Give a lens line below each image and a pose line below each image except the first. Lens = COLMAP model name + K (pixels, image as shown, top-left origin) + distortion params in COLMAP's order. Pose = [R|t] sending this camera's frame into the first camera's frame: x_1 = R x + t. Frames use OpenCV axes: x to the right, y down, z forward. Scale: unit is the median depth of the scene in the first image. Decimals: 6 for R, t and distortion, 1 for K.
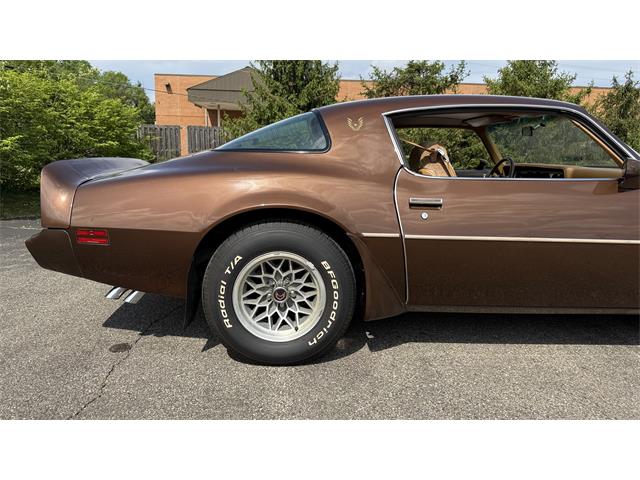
lens RADIAL K [[455.3, 0, 315.8], [0, 455.3, 242.1], [0, 0, 1]] dist [0.056370, -0.072584]
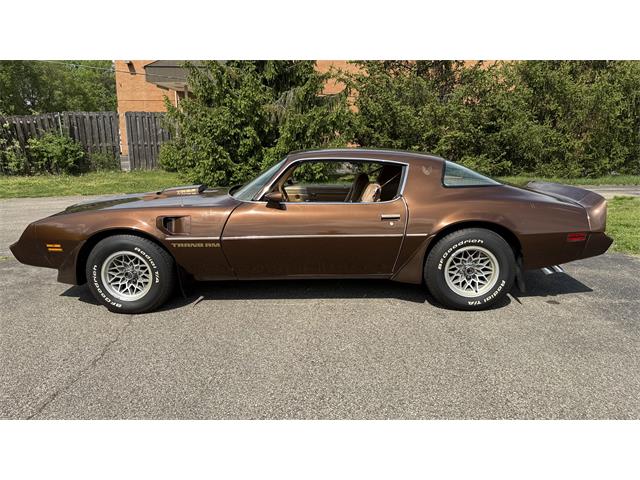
lens RADIAL K [[455.3, 0, 315.0], [0, 455.3, 240.2], [0, 0, 1]] dist [0.056370, -0.072584]
pose [[0.999482, -0.014511, -0.028717, 0.061606], [0.015340, 0.999466, 0.028850, -0.064619], [0.028283, -0.029275, 0.999171, 0.269202]]
